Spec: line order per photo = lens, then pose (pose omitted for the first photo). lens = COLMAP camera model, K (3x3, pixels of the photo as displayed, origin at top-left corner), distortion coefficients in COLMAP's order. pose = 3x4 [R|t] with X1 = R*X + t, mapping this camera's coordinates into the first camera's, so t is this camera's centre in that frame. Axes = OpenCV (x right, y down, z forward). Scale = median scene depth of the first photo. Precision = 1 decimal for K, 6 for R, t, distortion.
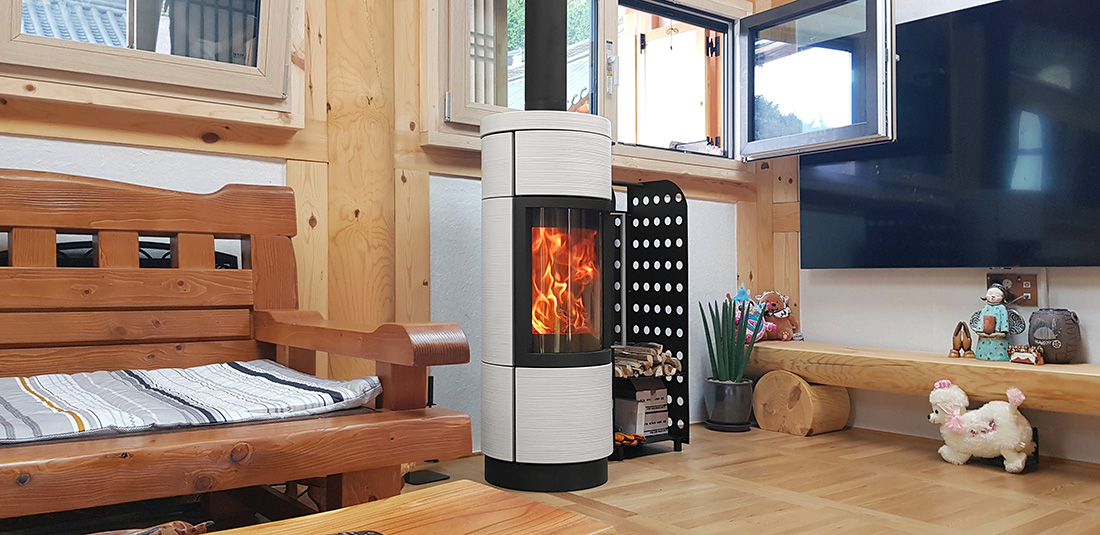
lens RADIAL K [[891.8, 0, 551.0], [0, 891.8, 202.1], [0, 0, 1]] dist [0.075763, -0.122749]
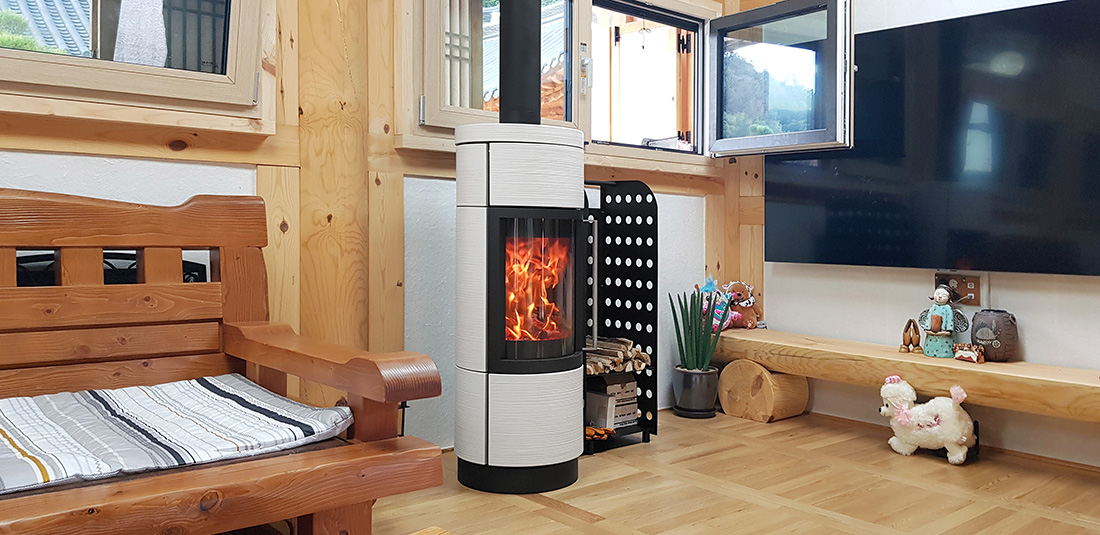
lens RADIAL K [[880.0, 0, 600.1], [0, 880.0, 185.5], [0, 0, 1]] dist [0.068918, -0.095456]
pose [[0.996684, 0.005103, 0.081206, 0.003947], [-0.006961, 0.999720, 0.022611, -0.048591], [-0.081068, -0.023101, 0.996441, -0.010561]]
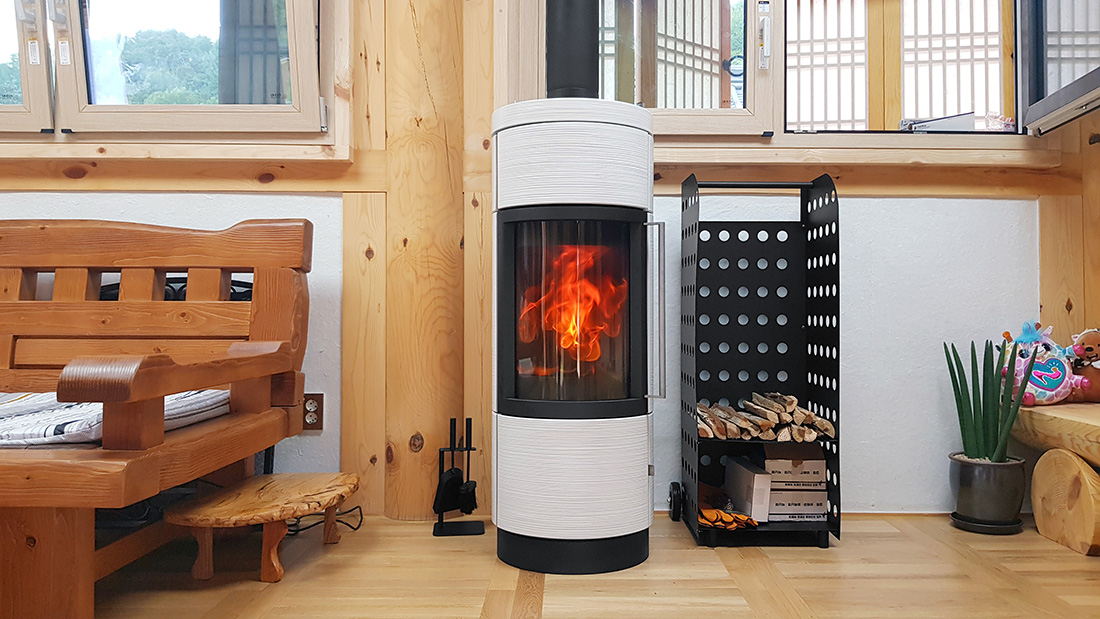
lens RADIAL K [[841.5, 0, 565.2], [0, 841.5, 272.6], [0, 0, 1]] dist [0.075603, -0.141339]
pose [[0.785179, -0.036689, -0.618181, 0.466681], [0.054791, 0.998444, 0.010336, 0.044362], [0.616840, -0.041986, 0.785968, 0.394461]]
